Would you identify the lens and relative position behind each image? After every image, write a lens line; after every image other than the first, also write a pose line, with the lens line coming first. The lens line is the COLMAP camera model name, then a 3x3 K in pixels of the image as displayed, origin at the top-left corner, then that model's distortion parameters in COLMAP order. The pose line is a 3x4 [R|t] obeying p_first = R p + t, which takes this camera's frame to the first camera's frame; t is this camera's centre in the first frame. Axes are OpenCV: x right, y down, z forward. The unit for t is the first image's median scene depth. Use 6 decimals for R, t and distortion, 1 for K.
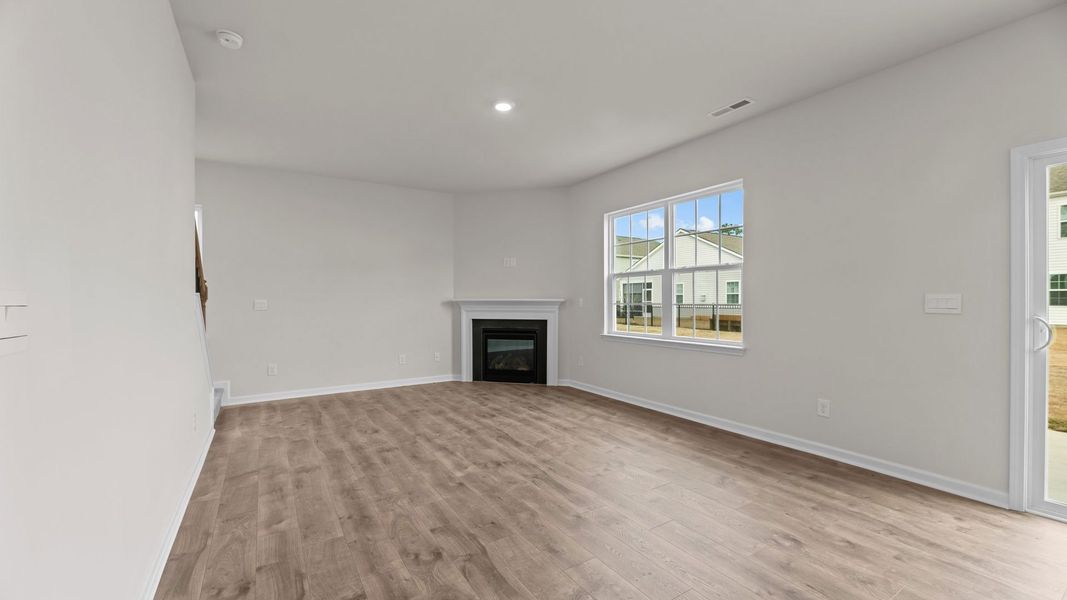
lens RADIAL K [[435.7, 0, 540.9], [0, 435.7, 302.2], [0, 0, 1]] dist [0.001723, -0.003071]
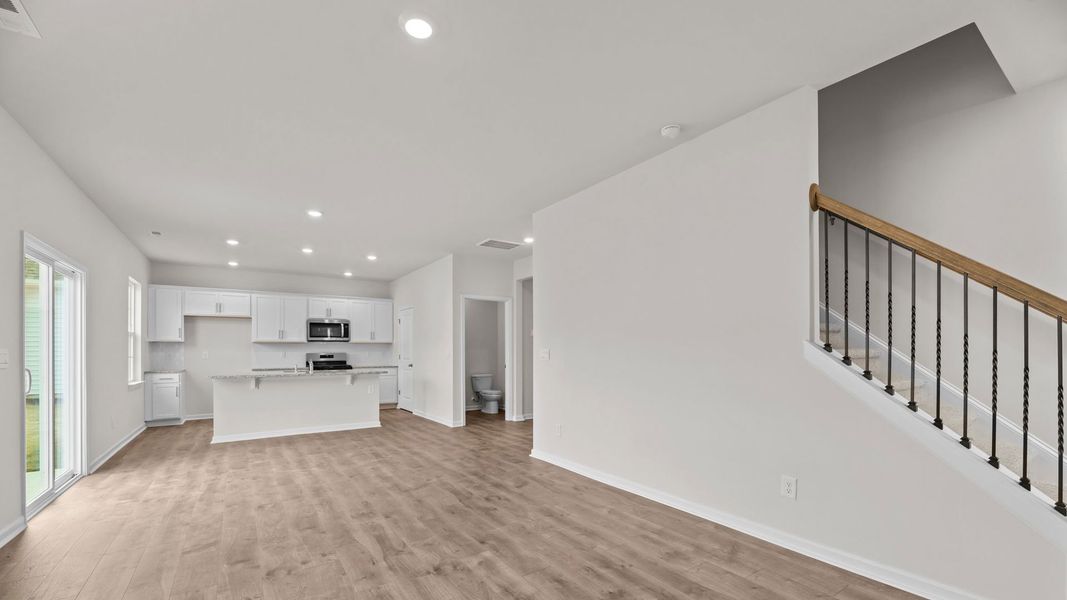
lens RADIAL K [[435.7, 0, 534.8], [0, 435.7, 349.5], [0, 0, 1]] dist [0.001723, -0.003071]
pose [[-0.999700, 0.008460, -0.022965, -0.279031], [0.008462, 0.999964, 0.000038, -0.006610], [0.022965, -0.000156, -0.999736, 1.954418]]
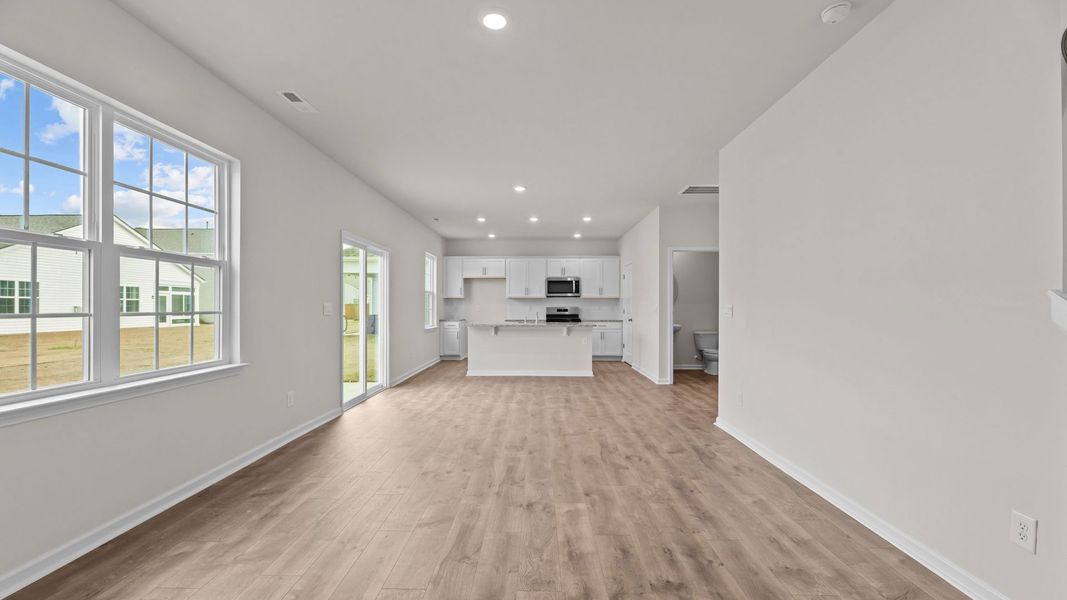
lens RADIAL K [[435.7, 0, 527.2], [0, 435.7, 307.2], [0, 0, 1]] dist [0.001723, -0.003071]
pose [[-0.826265, 0.001618, 0.563280, -0.619508], [0.003740, 0.999990, 0.002613, -0.004729], [-0.563269, 0.004266, -0.826262, 1.870810]]
